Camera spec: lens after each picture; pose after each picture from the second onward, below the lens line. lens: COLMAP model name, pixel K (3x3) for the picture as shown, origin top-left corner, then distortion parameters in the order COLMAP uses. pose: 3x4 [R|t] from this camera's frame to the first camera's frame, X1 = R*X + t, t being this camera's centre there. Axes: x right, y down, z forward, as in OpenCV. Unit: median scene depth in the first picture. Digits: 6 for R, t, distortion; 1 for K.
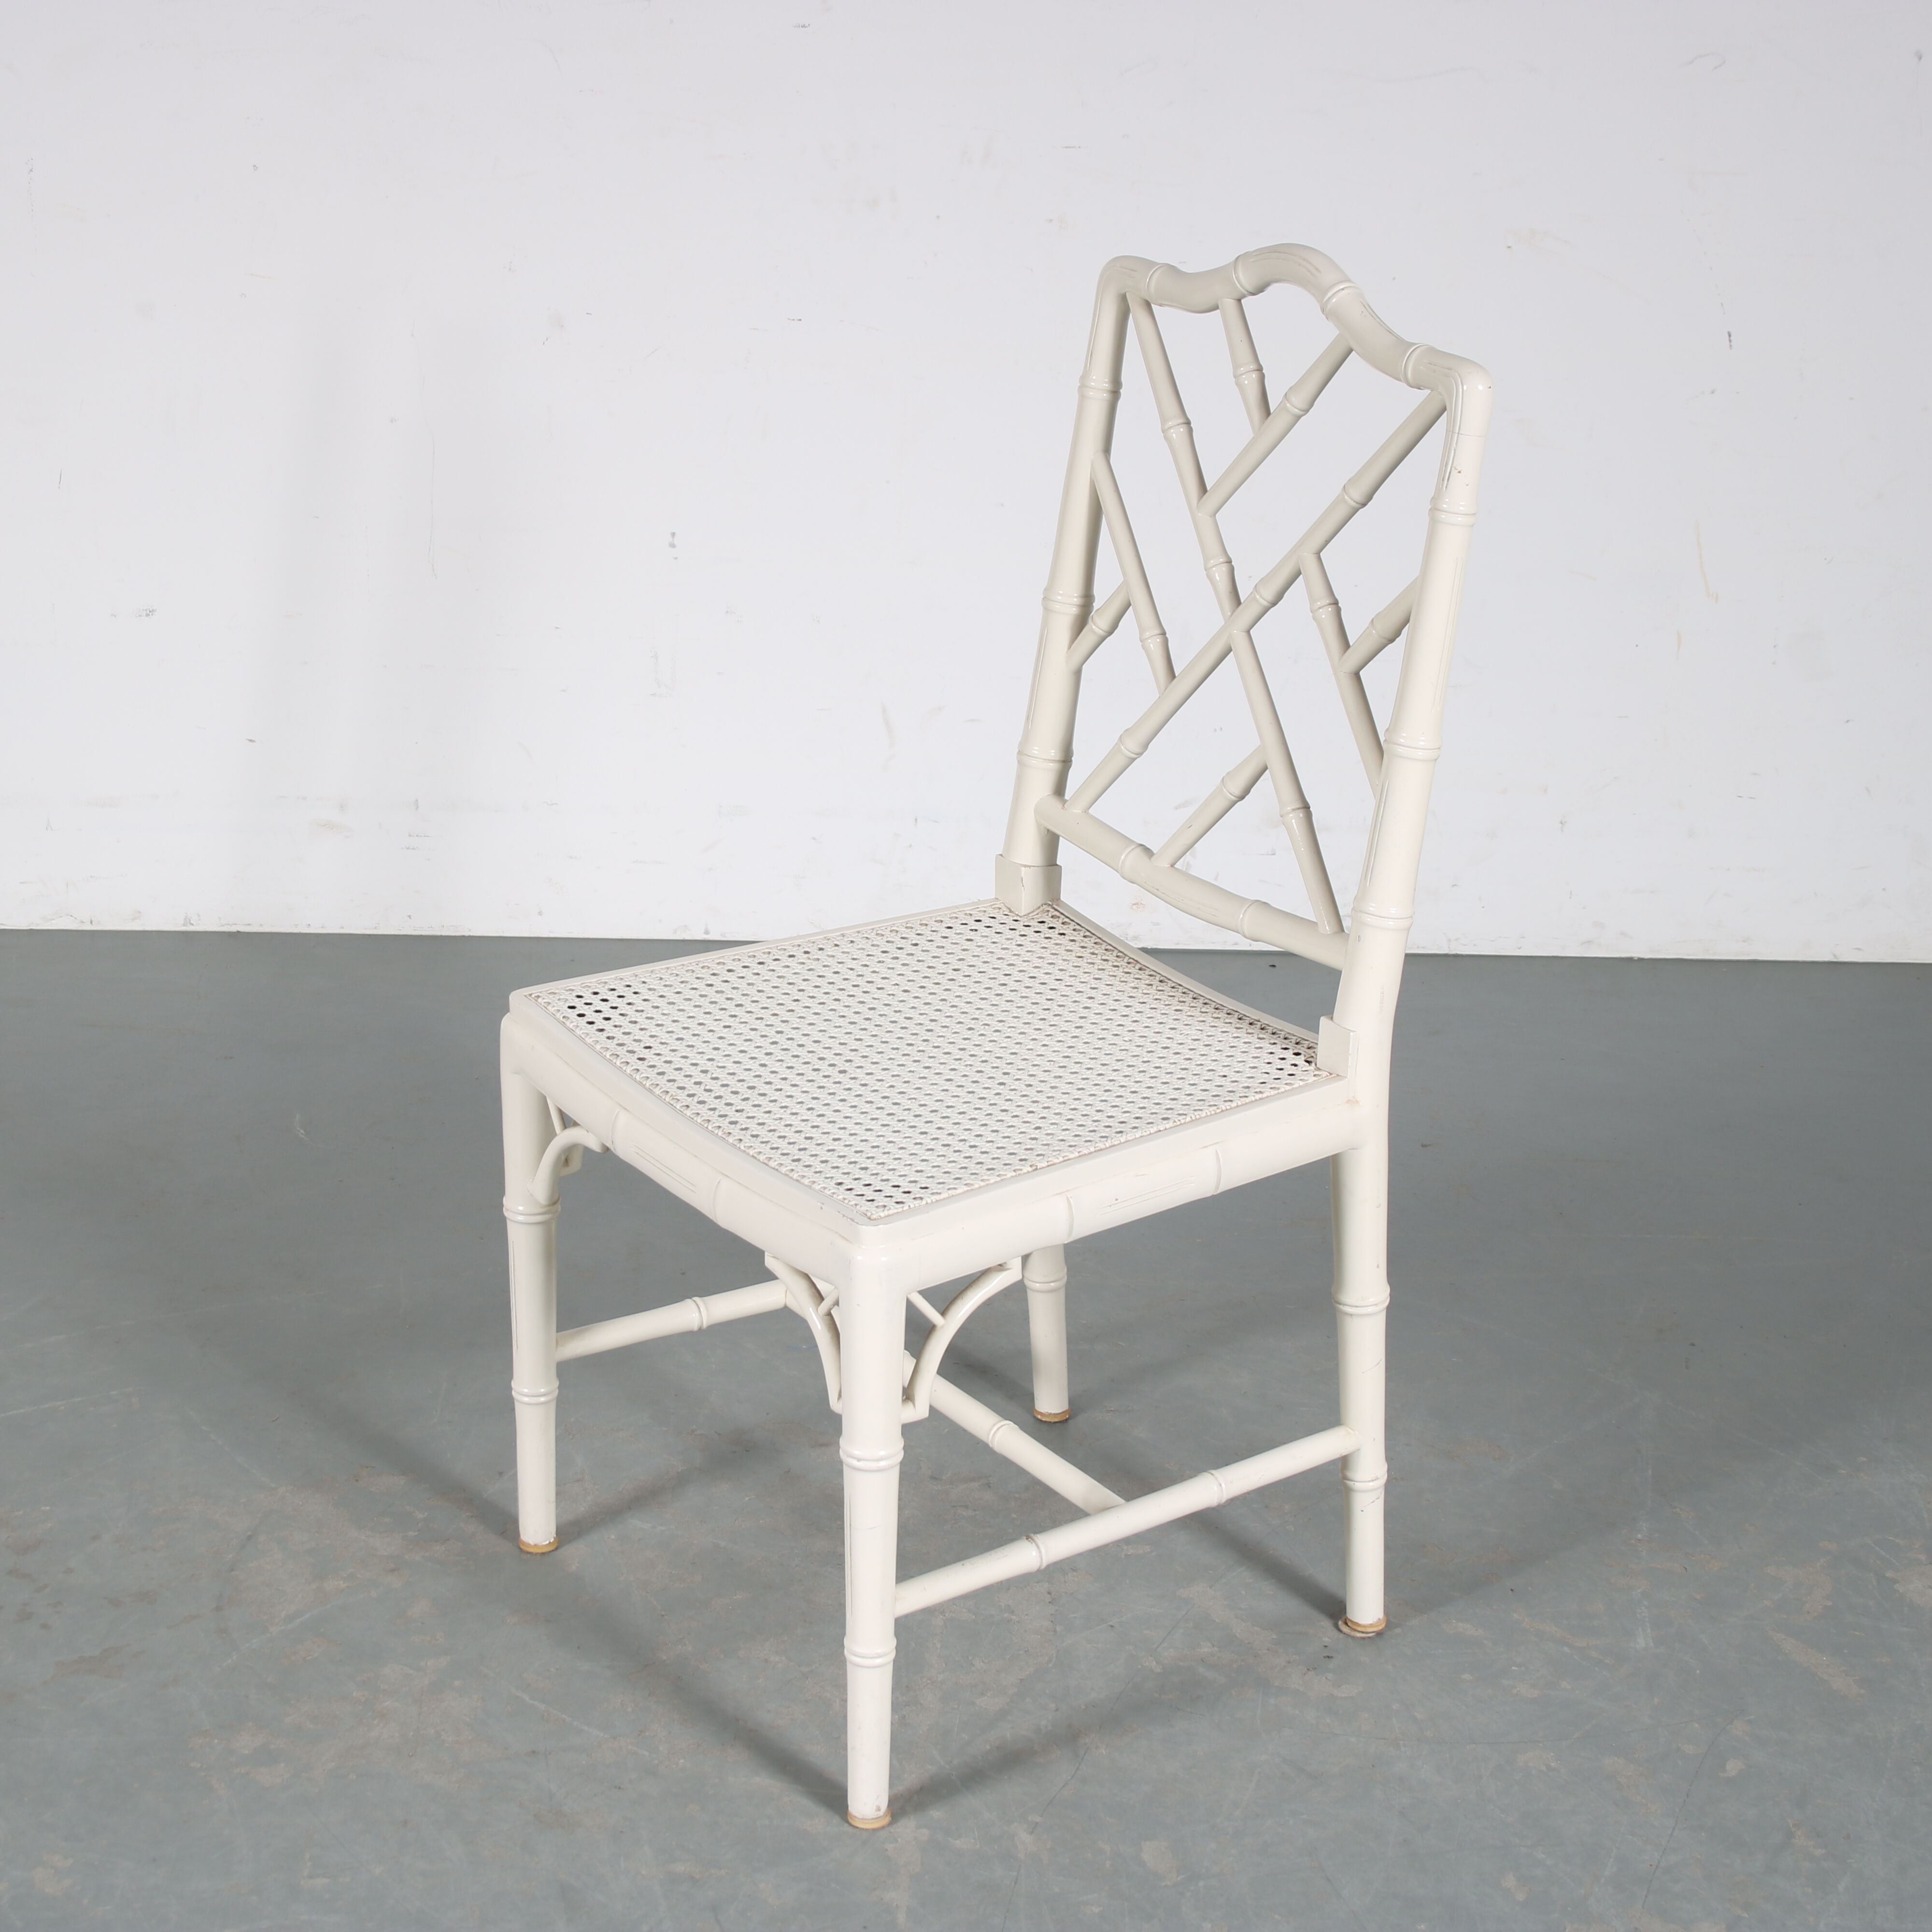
lens RADIAL K [[4404.1, 0, 970.0], [0, 4404.1, 964.4], [0, 0, 1]] dist [-0.015453, 0.000000]
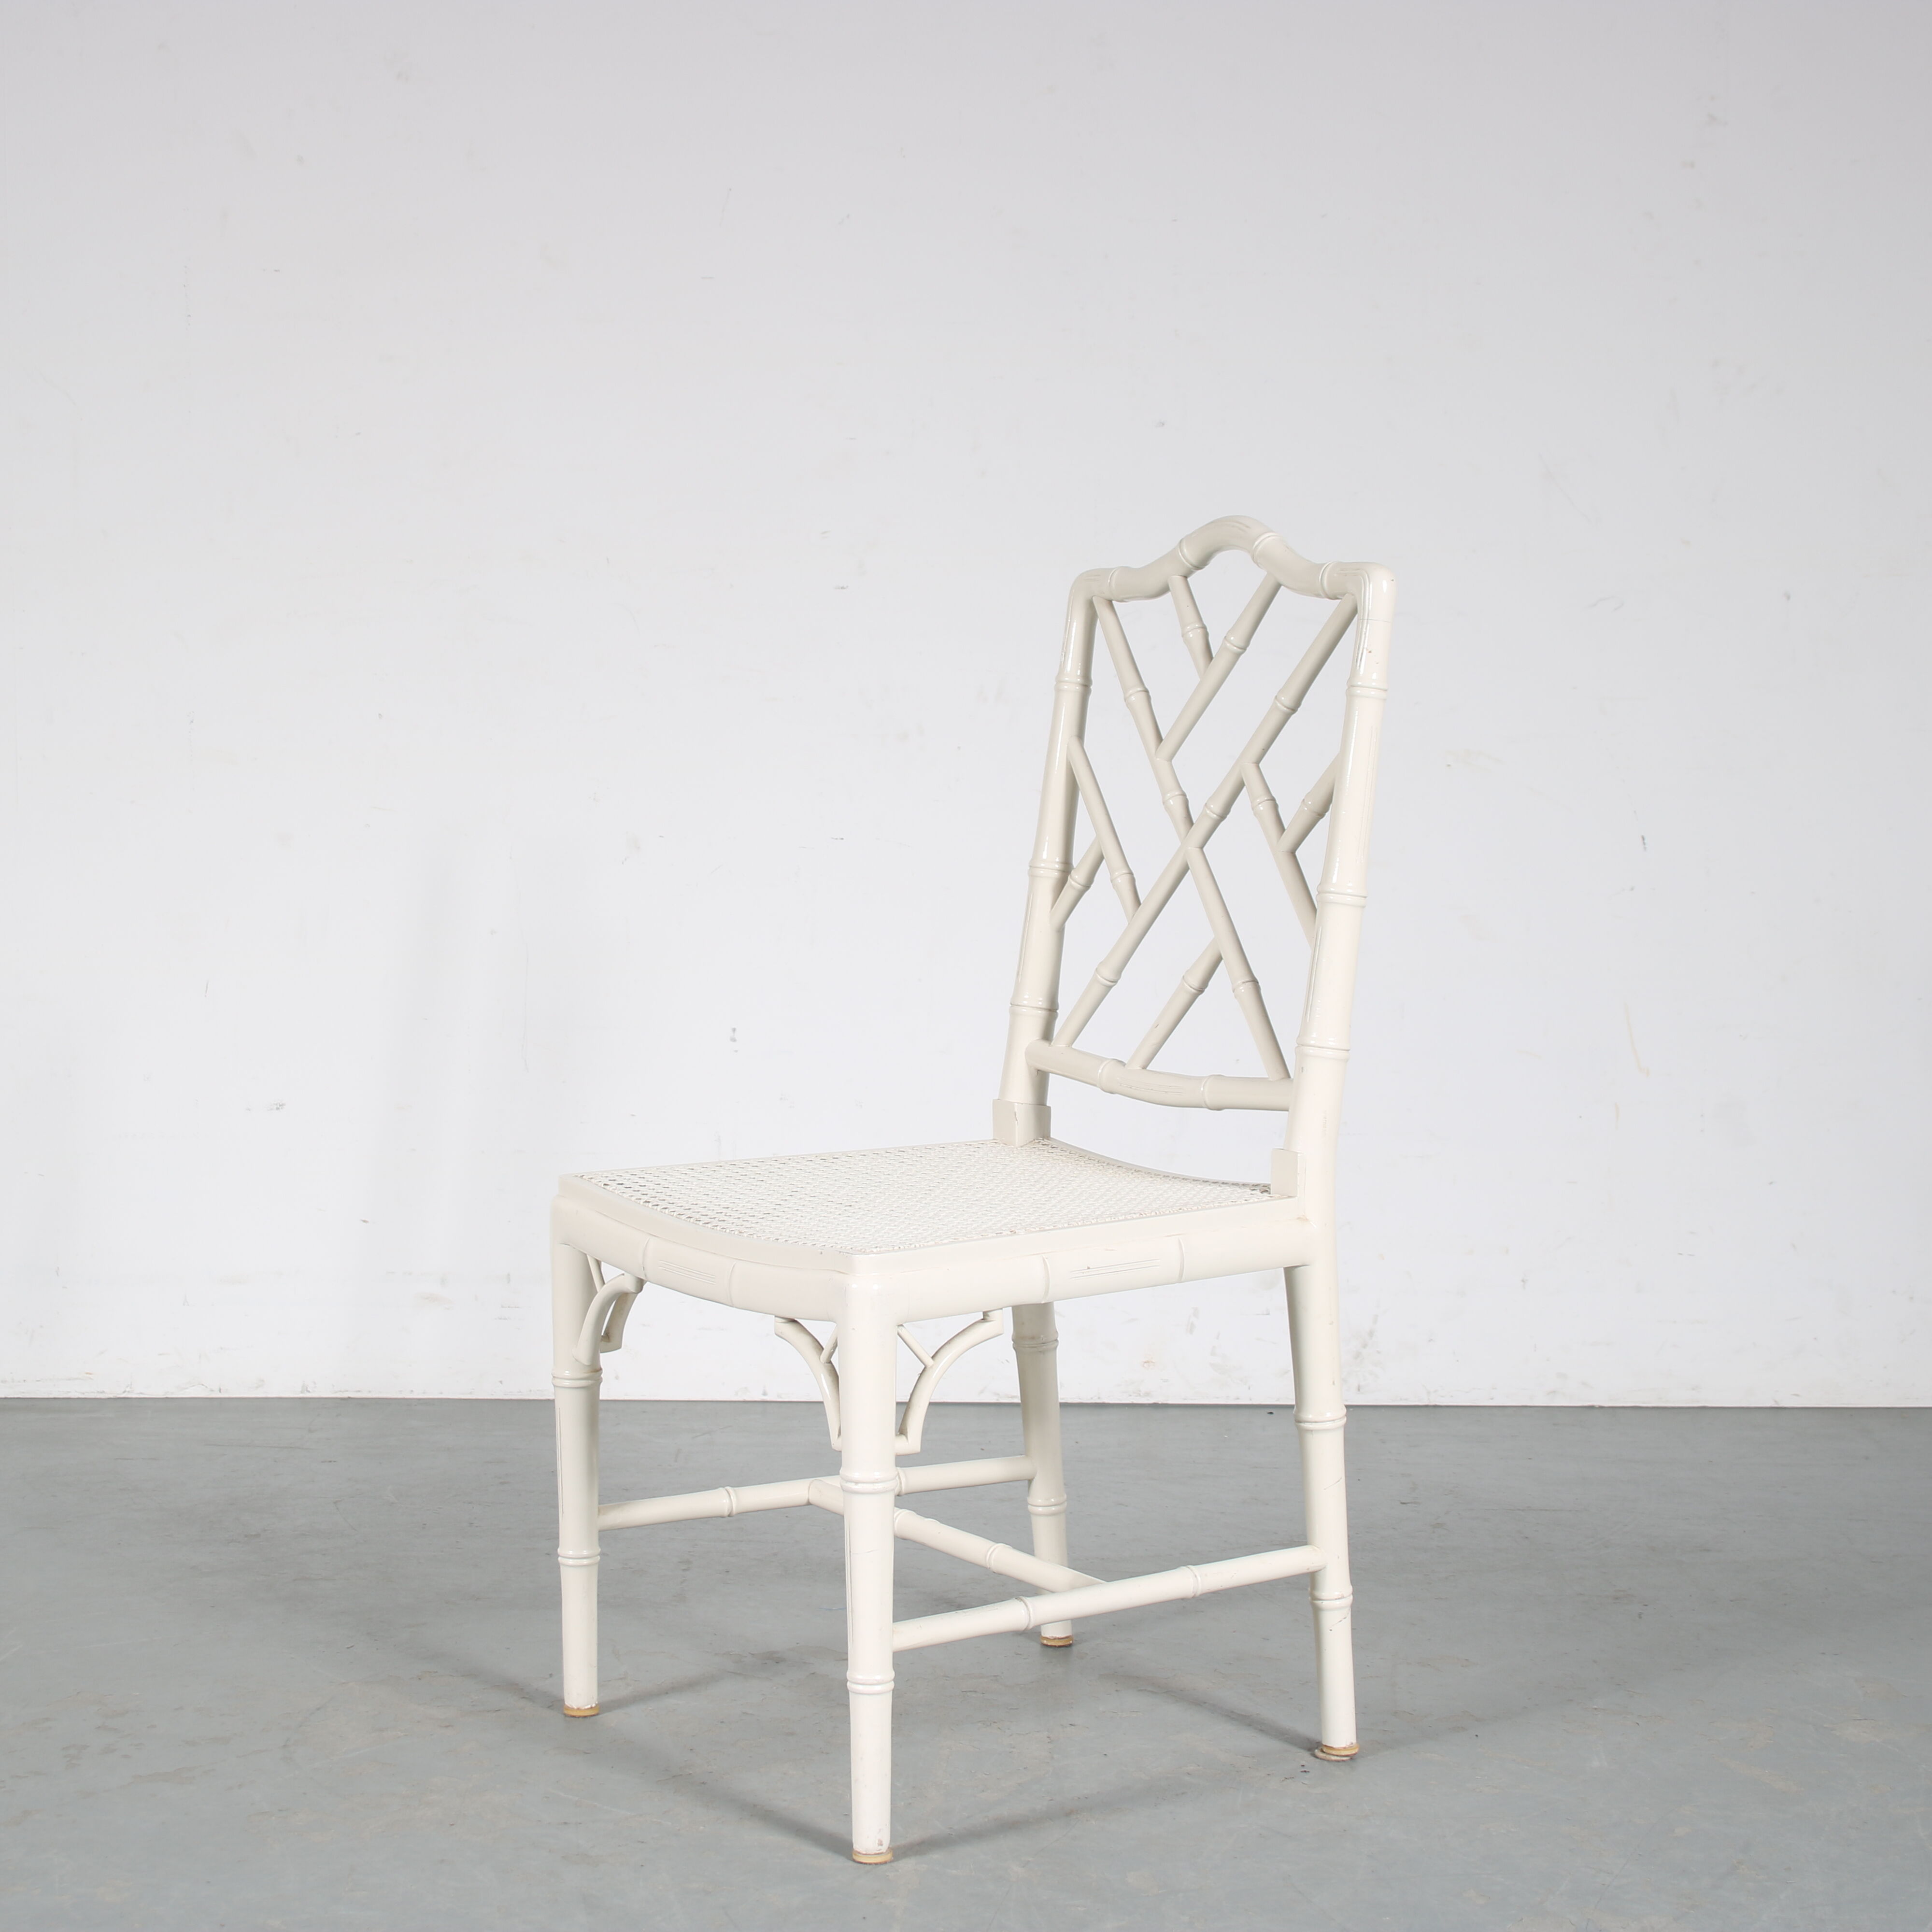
lens RADIAL K [[3894.7, 0, 969.0], [0, 3894.7, 977.2], [0, 0, 1]] dist [-0.047297, 0.000000]
pose [[0.999513, -0.019165, -0.024630, 0.025496], [0.011548, 0.960336, -0.278606, 0.228578], [0.028993, 0.278186, 0.960090, 0.027237]]
